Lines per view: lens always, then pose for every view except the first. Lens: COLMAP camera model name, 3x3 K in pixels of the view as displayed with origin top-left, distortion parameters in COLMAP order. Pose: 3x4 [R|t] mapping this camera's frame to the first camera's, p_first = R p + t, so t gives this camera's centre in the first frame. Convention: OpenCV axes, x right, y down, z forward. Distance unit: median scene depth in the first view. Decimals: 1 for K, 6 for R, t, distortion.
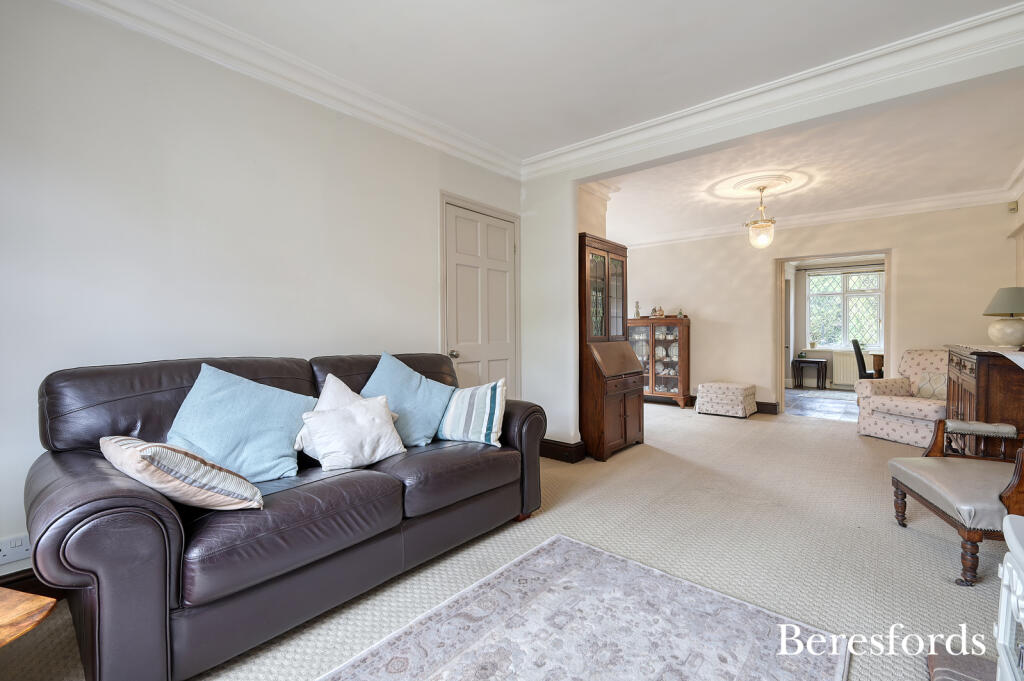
lens RADIAL K [[462.4, 0, 503.9], [0, 462.4, 320.6], [0, 0, 1]] dist [-0.001923, 0.001070]
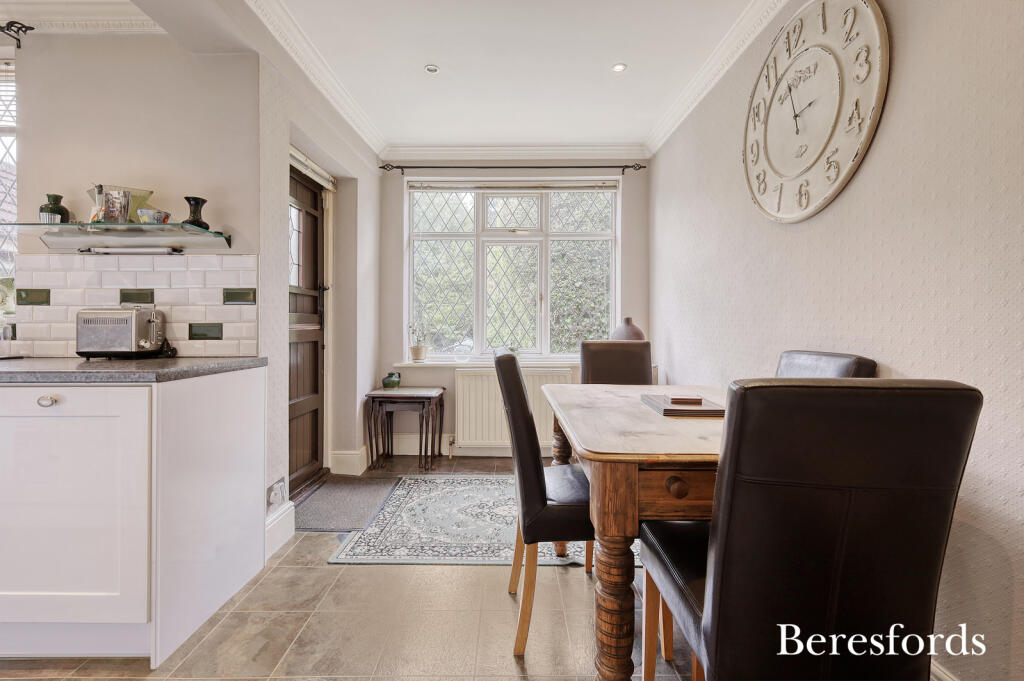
lens RADIAL K [[462.4, 0, 511.5], [0, 462.4, 333.2], [0, 0, 1]] dist [-0.001923, 0.001070]
pose [[0.776069, -0.010570, 0.630560, 0.482815], [-0.005577, 0.999705, 0.023622, 0.024841], [-0.630624, -0.021849, 0.775781, 0.638258]]
